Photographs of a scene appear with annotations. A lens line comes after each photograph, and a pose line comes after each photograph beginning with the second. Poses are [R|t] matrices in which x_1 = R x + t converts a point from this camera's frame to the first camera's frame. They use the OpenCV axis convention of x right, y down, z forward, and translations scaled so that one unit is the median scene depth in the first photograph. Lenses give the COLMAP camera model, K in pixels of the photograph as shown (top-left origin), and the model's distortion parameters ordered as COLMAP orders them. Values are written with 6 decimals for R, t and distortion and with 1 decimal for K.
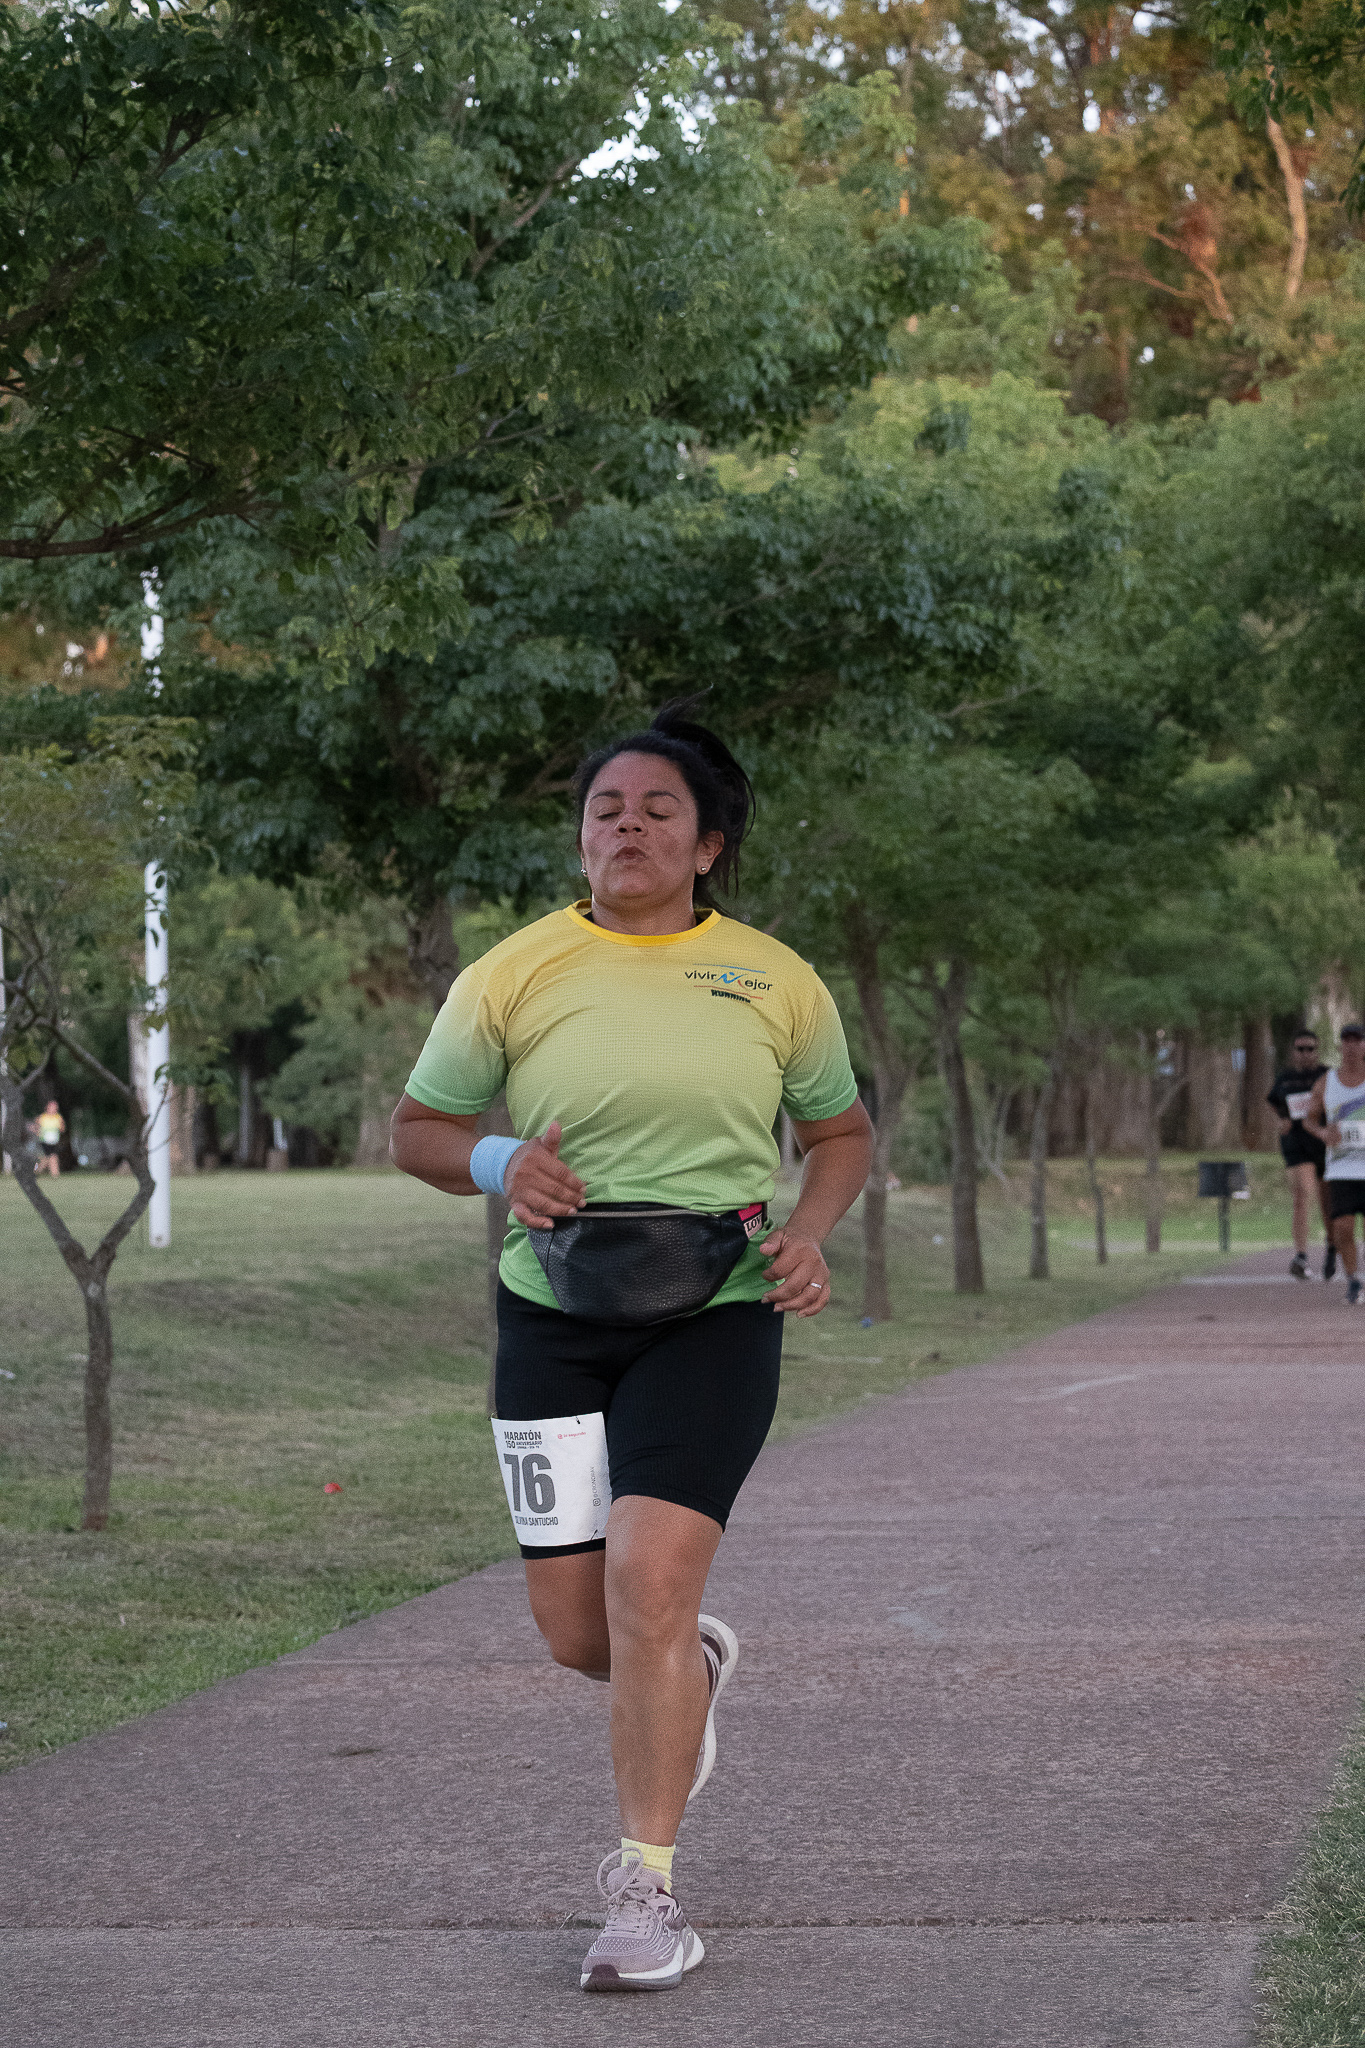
lens RADIAL K [[4539.6, 0, 682.5], [0, 4539.6, 1024.0], [0, 0, 1]] dist [0.034458, -0.170880]
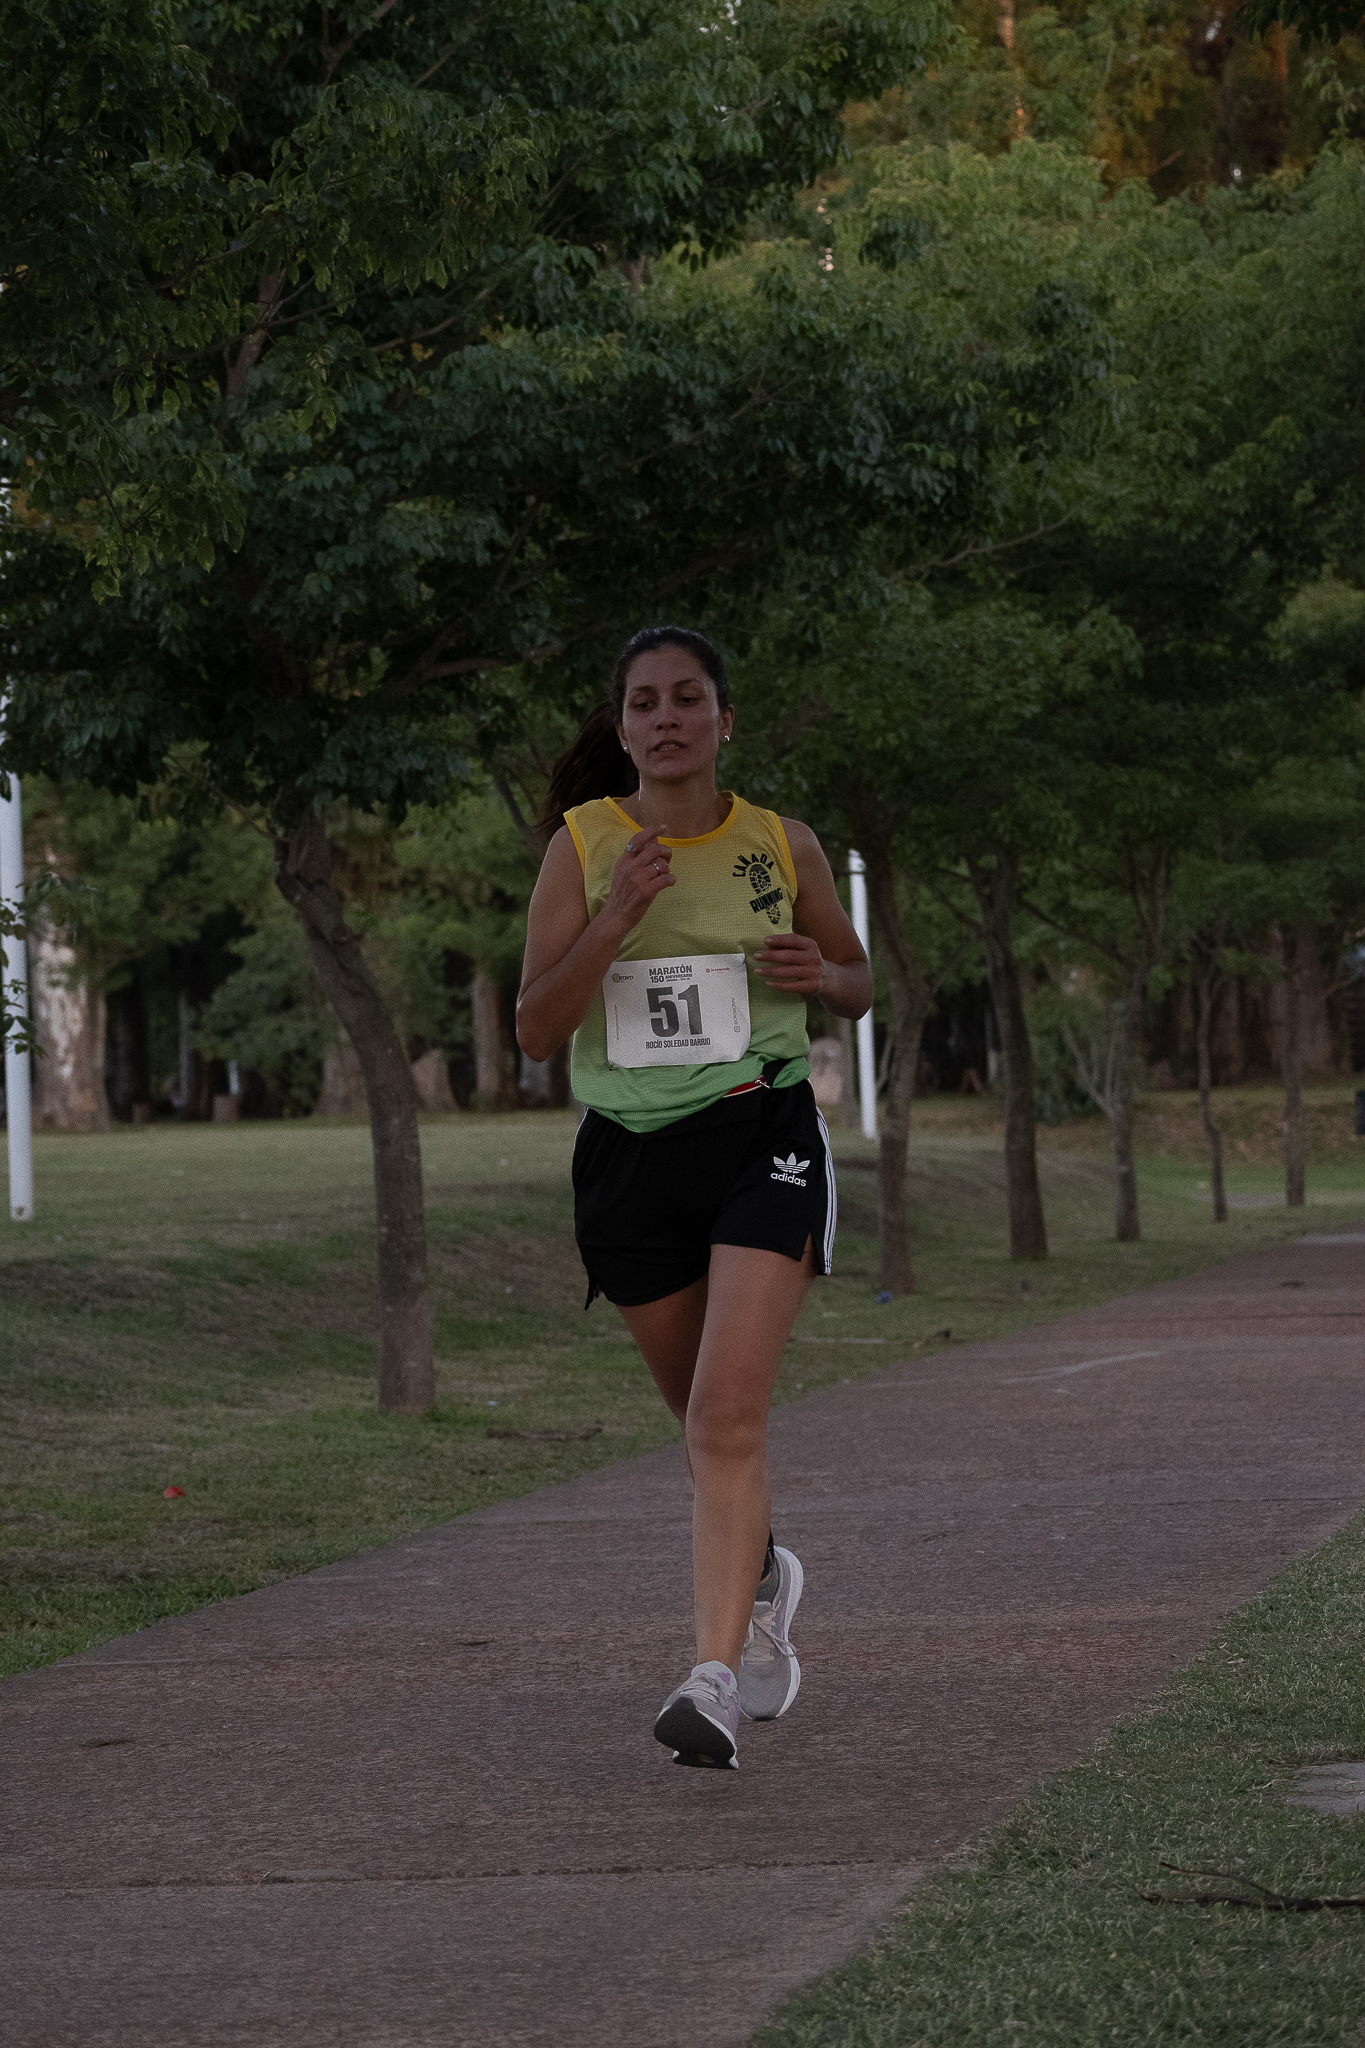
lens RADIAL K [[5890.2, 0, 628.6], [0, 5890.2, 1027.7], [0, 0, 1]] dist [0.075644, -1.332237]
pose [[0.999564, -0.018770, -0.022787, 0.030592], [0.019171, 0.999663, 0.017515, -0.004009], [0.022450, -0.017945, 0.999587, -0.102392]]
